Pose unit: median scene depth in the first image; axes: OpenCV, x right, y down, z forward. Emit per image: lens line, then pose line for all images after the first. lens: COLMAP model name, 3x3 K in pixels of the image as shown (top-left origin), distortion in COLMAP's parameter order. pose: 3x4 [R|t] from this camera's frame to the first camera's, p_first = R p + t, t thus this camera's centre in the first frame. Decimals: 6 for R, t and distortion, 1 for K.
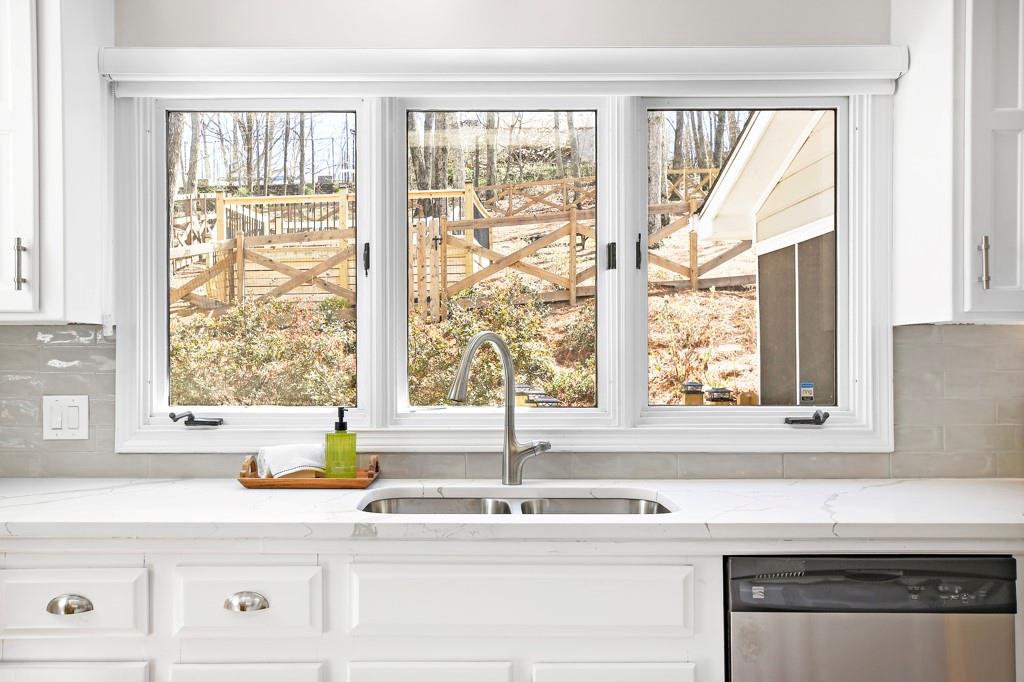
lens RADIAL K [[884.7, 0, 512.0], [0, 884.7, 341.0], [0, 0, 1]] dist [-0.038205, -0.003831]
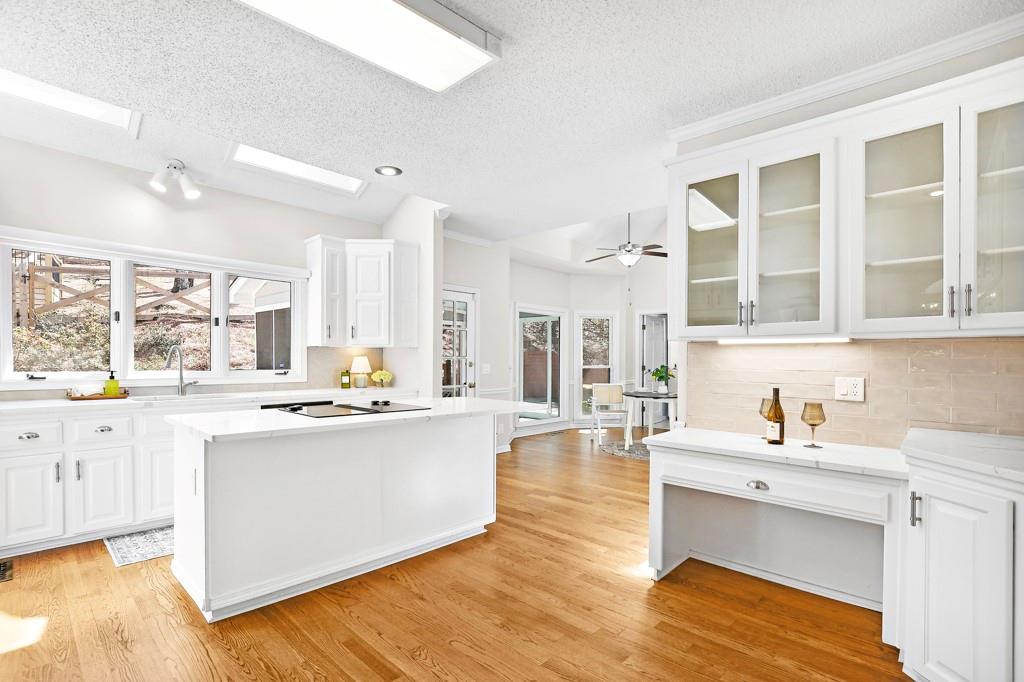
lens RADIAL K [[493.3, 0, 486.7], [0, 493.3, 358.9], [0, 0, 1]] dist [0.000955, 0.000044]
pose [[0.740263, 0.006298, 0.672288, -0.358943], [-0.021924, 0.999650, 0.014776, -0.012194], [-0.671960, -0.025677, 0.740142, -0.939713]]
